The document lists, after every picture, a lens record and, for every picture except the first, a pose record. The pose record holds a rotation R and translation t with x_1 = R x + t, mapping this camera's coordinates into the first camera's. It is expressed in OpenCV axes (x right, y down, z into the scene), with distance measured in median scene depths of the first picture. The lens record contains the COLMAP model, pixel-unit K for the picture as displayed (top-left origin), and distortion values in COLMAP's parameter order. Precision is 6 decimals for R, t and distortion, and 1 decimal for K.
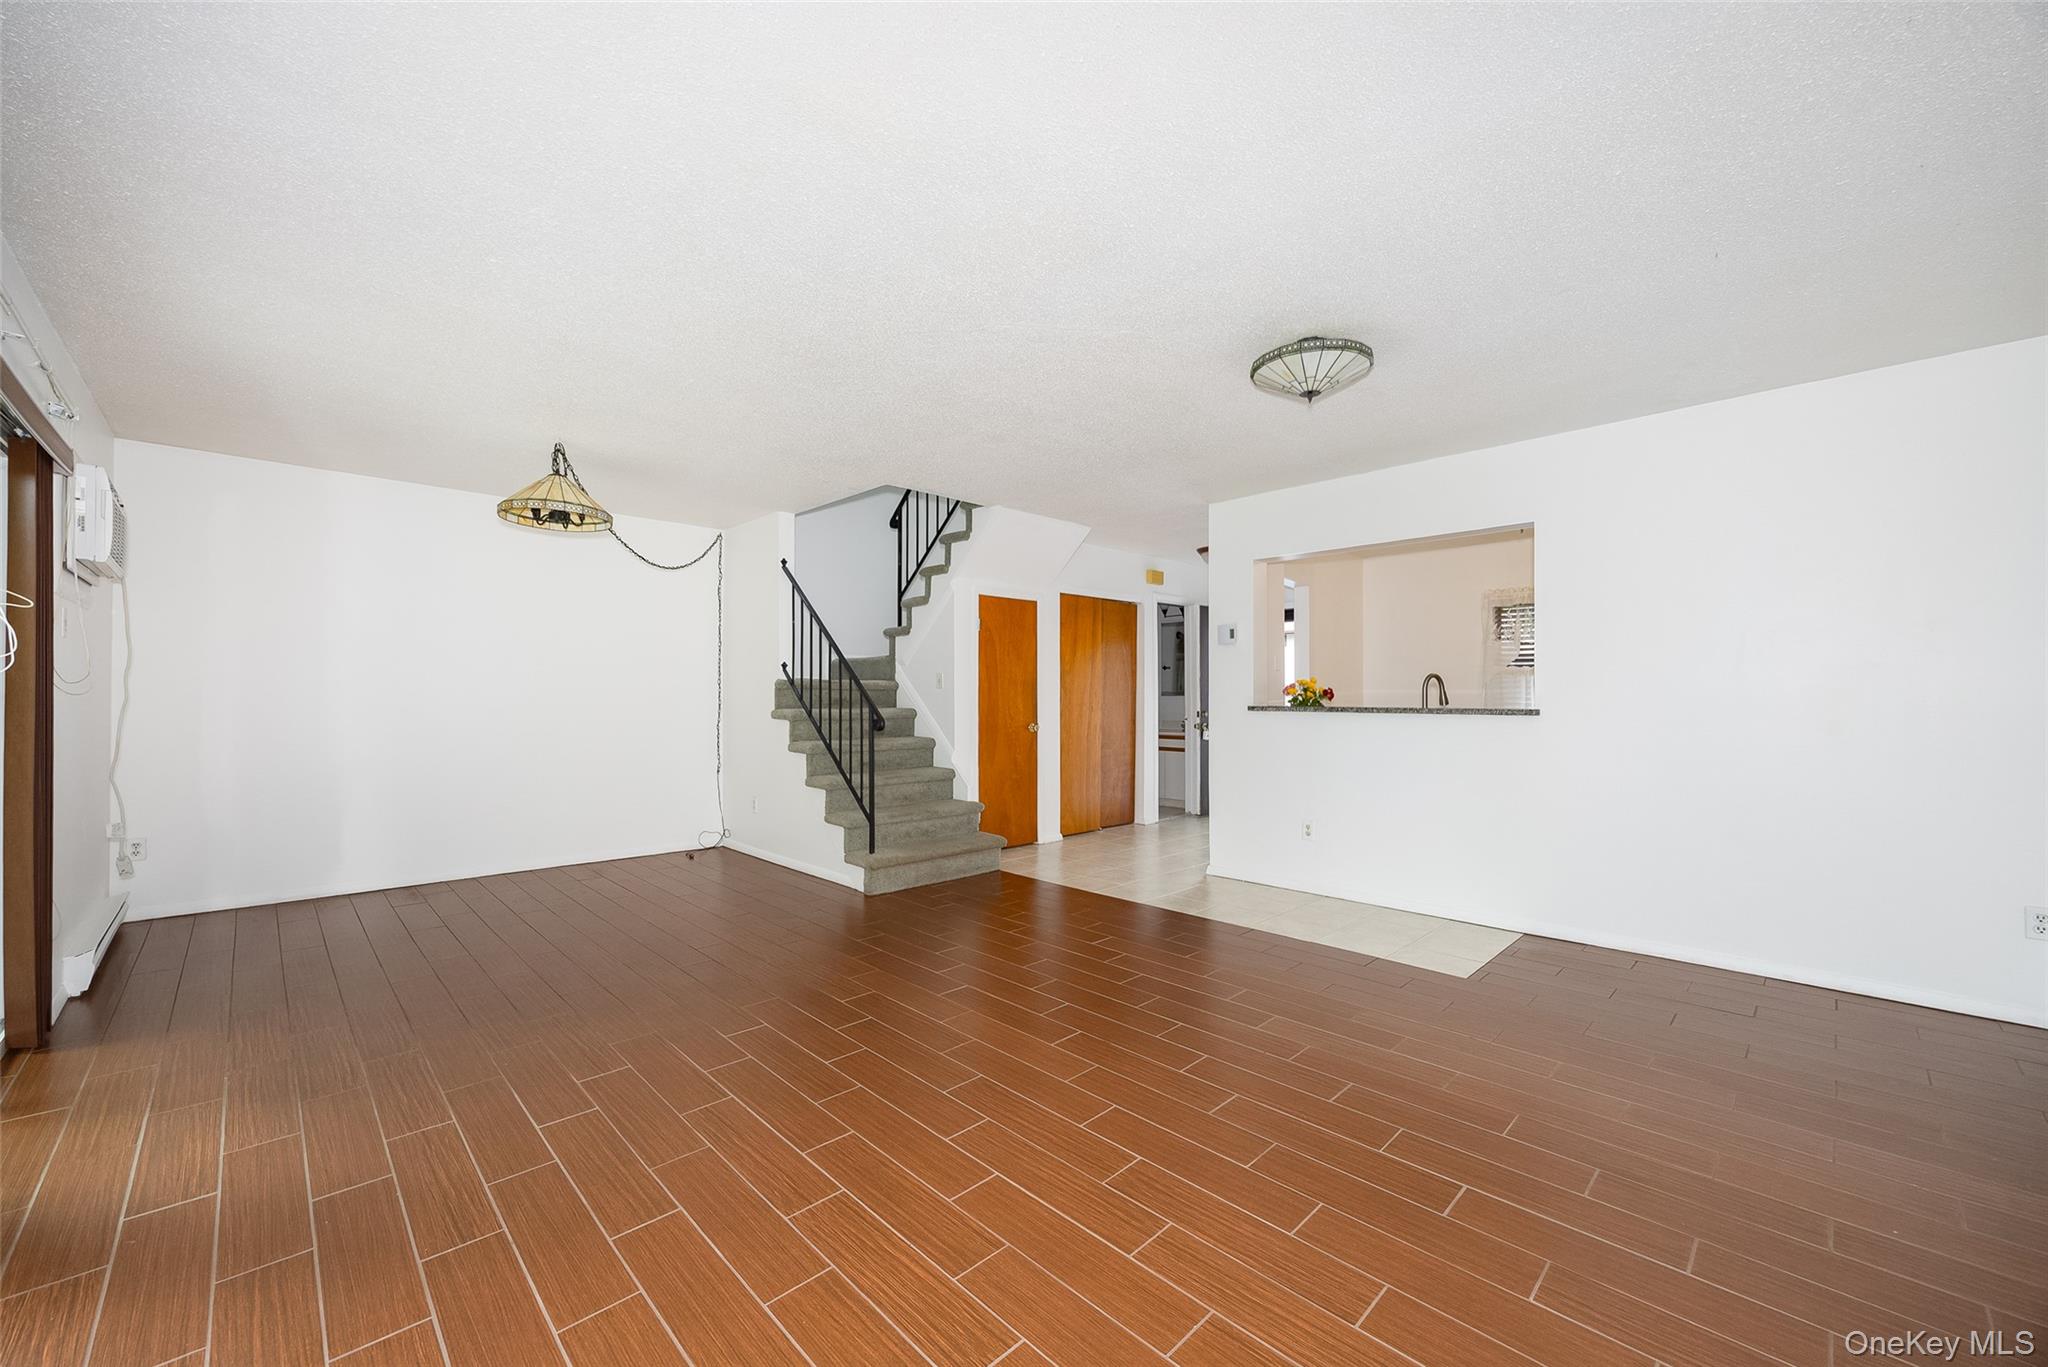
lens RADIAL K [[790.1, 0, 1029.6], [0, 790.1, 687.8], [0, 0, 1]] dist [-0.012511, -0.000874]
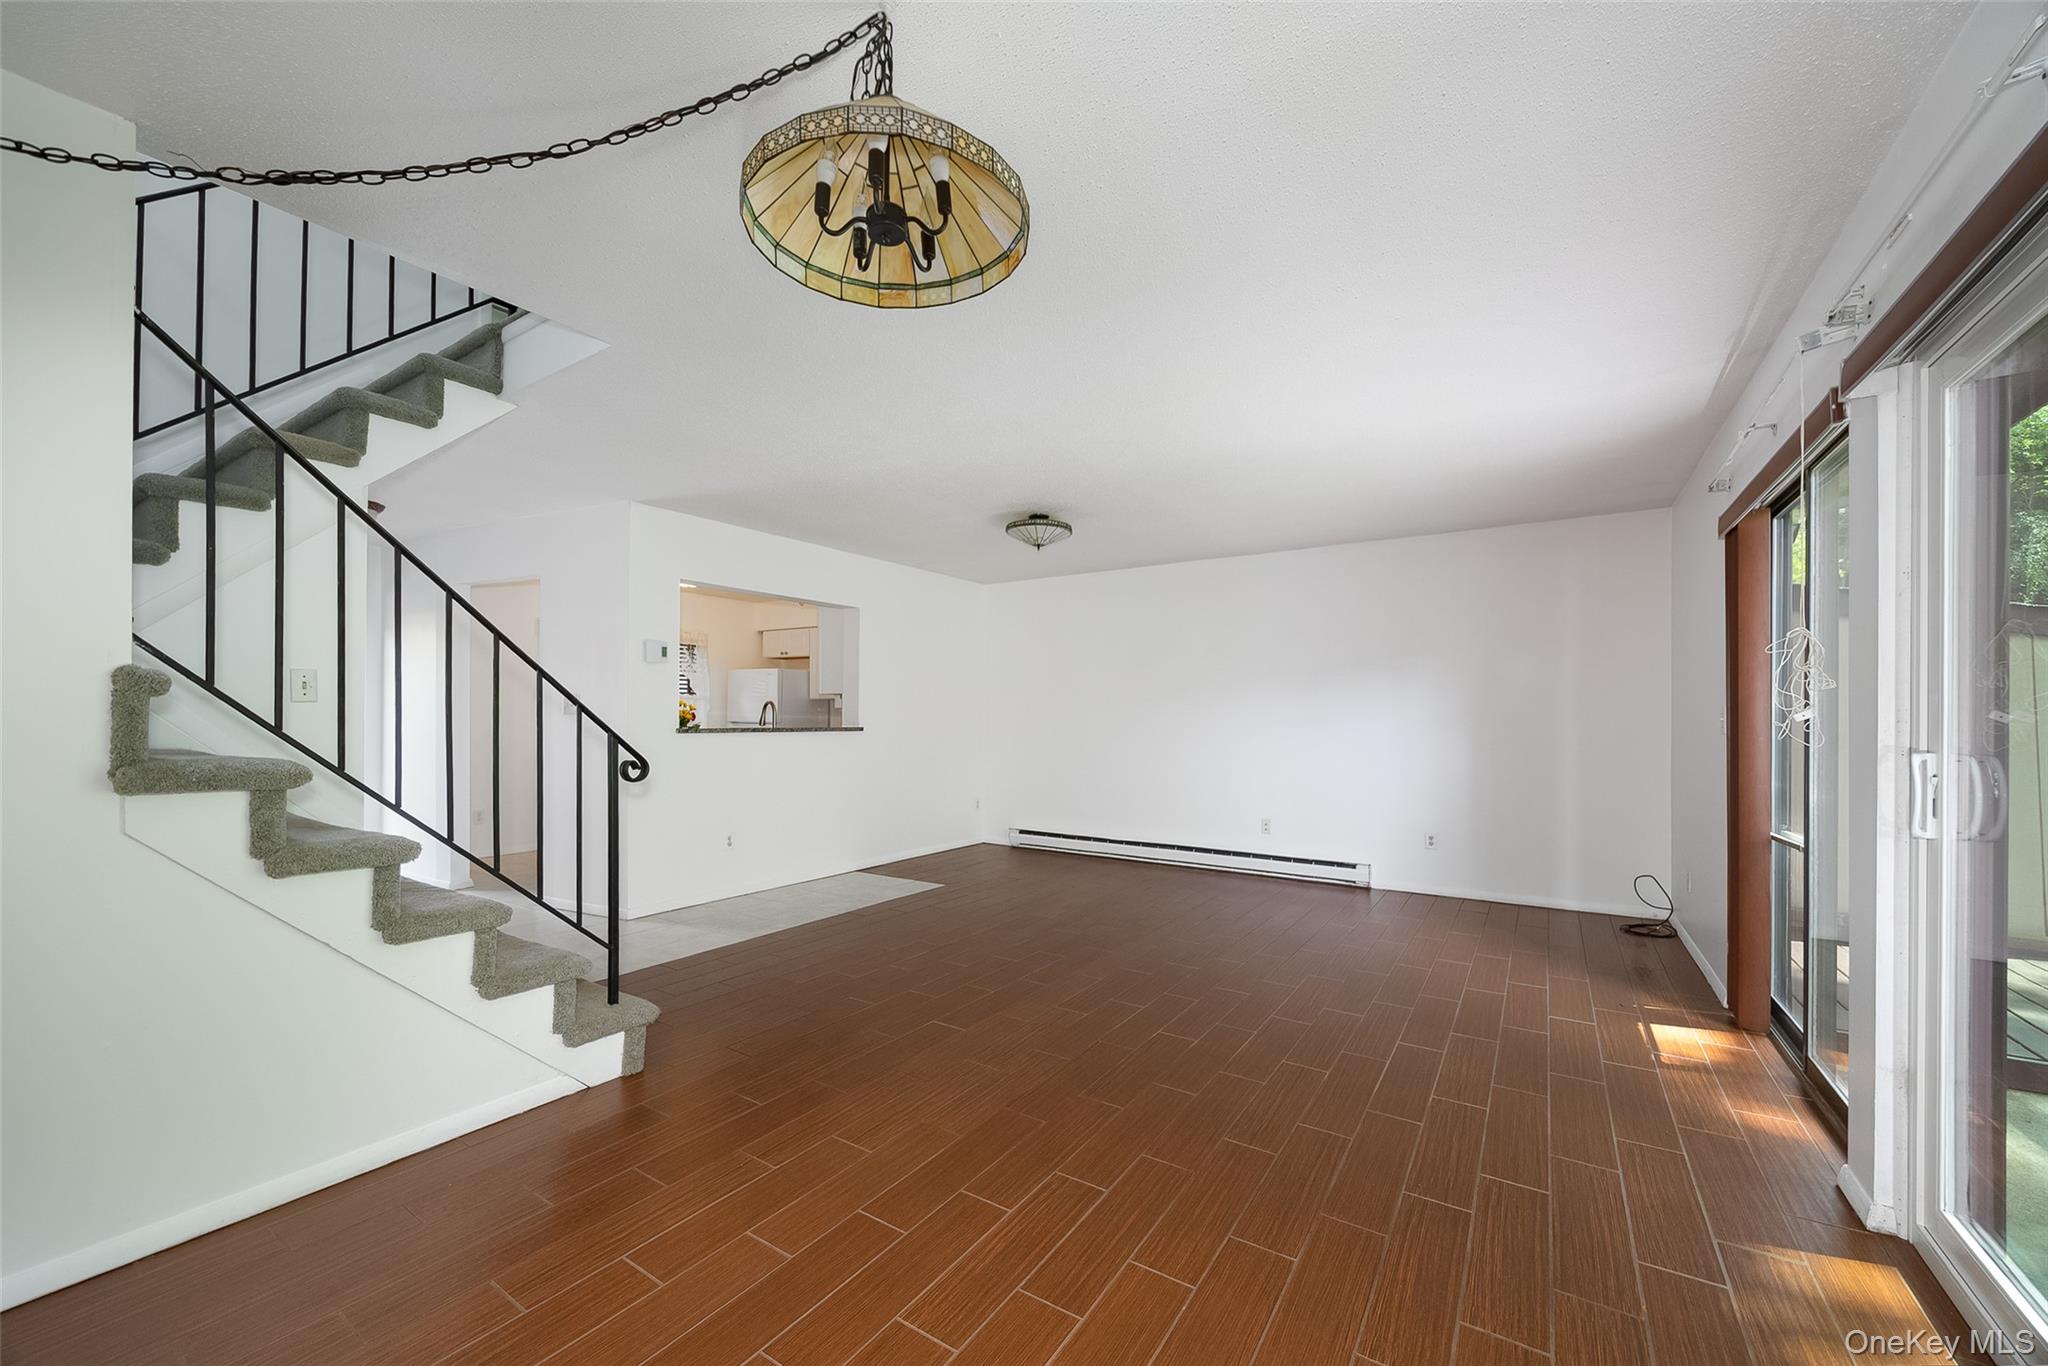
lens RADIAL K [[790.1, 0, 1012.9], [0, 790.1, 717.4], [0, 0, 1]] dist [-0.012511, -0.000874]
pose [[-0.193348, 0.000930, 0.981130, -0.797468], [-0.008387, 0.999961, -0.002601, 0.008167], [-0.981094, -0.008732, -0.193332, 0.837374]]
